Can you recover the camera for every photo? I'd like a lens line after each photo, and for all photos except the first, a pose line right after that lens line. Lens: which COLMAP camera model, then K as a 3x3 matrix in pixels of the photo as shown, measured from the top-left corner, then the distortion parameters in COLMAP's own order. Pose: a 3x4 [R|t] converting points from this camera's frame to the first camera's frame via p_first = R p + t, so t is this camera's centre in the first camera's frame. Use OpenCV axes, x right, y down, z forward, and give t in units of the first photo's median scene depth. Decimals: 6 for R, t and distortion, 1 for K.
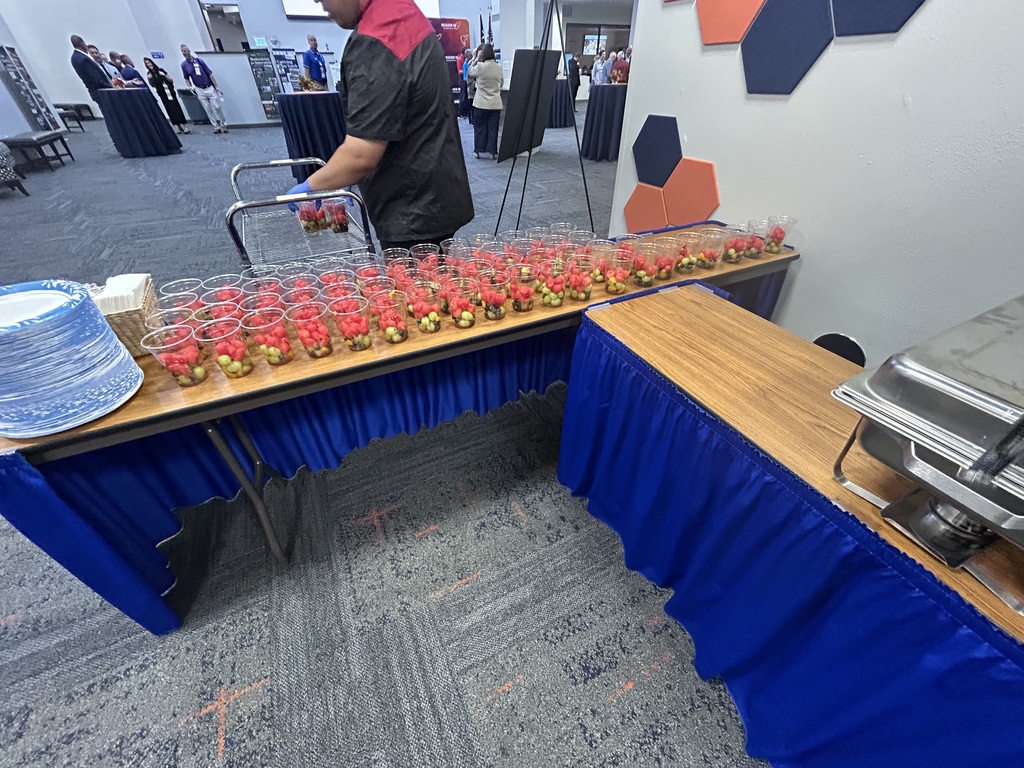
lens RADIAL K [[407.1, 0, 513.2], [0, 407.1, 381.7], [0, 0, 1]] dist [0.001992, 0.000110]
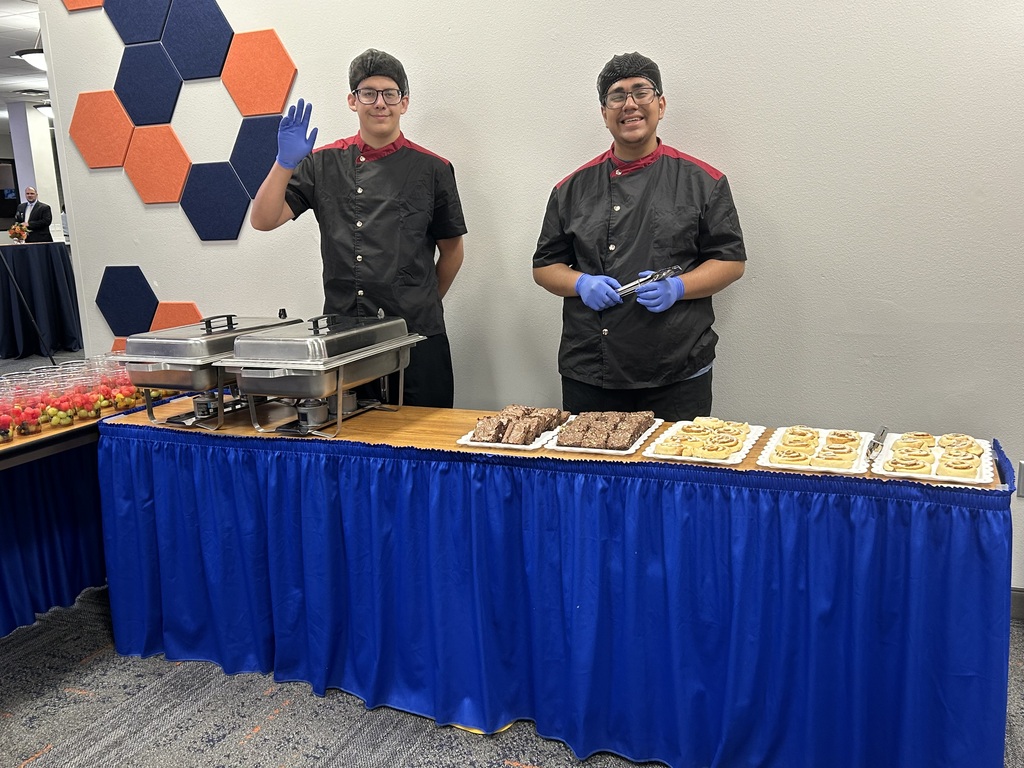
lens RADIAL K [[905.0, 0, 512.0], [0, 905.0, 382.6], [0, 0, 1]] dist [0.006958, 0.003958]
pose [[0.757183, -0.141901, 0.637603, -0.377987], [0.417314, 0.856028, -0.305067, 0.687941], [-0.502516, 0.497072, 0.707387, -0.920168]]
